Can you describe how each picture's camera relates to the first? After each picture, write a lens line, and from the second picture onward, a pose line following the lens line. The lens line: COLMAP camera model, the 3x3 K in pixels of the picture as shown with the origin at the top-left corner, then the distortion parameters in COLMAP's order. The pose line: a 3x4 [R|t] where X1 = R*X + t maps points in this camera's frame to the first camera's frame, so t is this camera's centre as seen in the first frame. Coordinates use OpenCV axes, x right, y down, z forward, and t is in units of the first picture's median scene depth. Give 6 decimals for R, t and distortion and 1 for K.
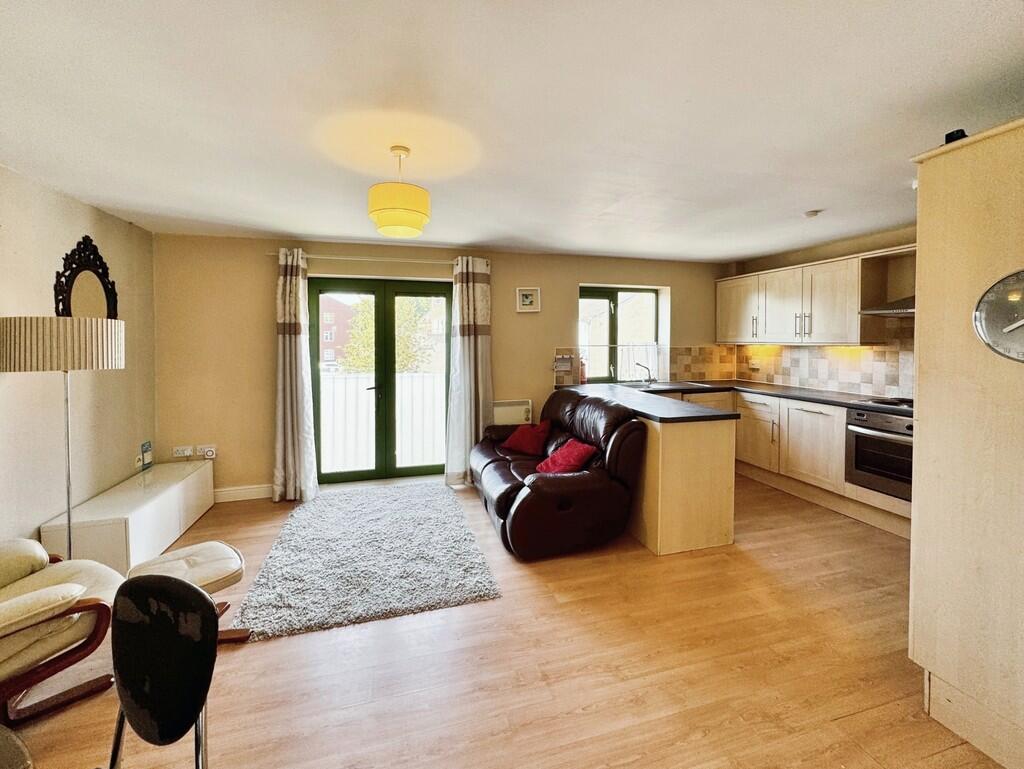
lens RADIAL K [[427.6, 0, 511.2], [0, 427.6, 348.0], [0, 0, 1]] dist [0.000121, 0.000239]
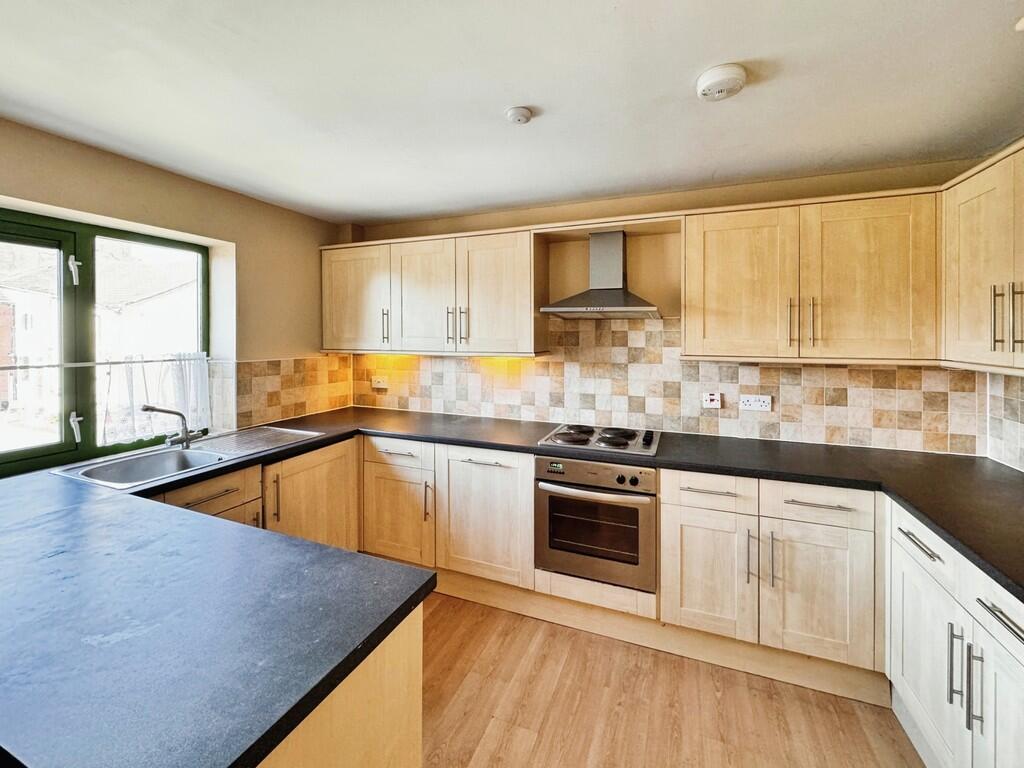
lens RADIAL K [[429.6, 0, 515.5], [0, 429.6, 344.8], [0, 0, 1]] dist [0.000295, 0.000106]
pose [[0.614419, -0.015545, 0.788827, 0.215076], [0.012549, 0.999872, 0.009930, -0.029136], [-0.788880, 0.003798, 0.614535, 0.527425]]
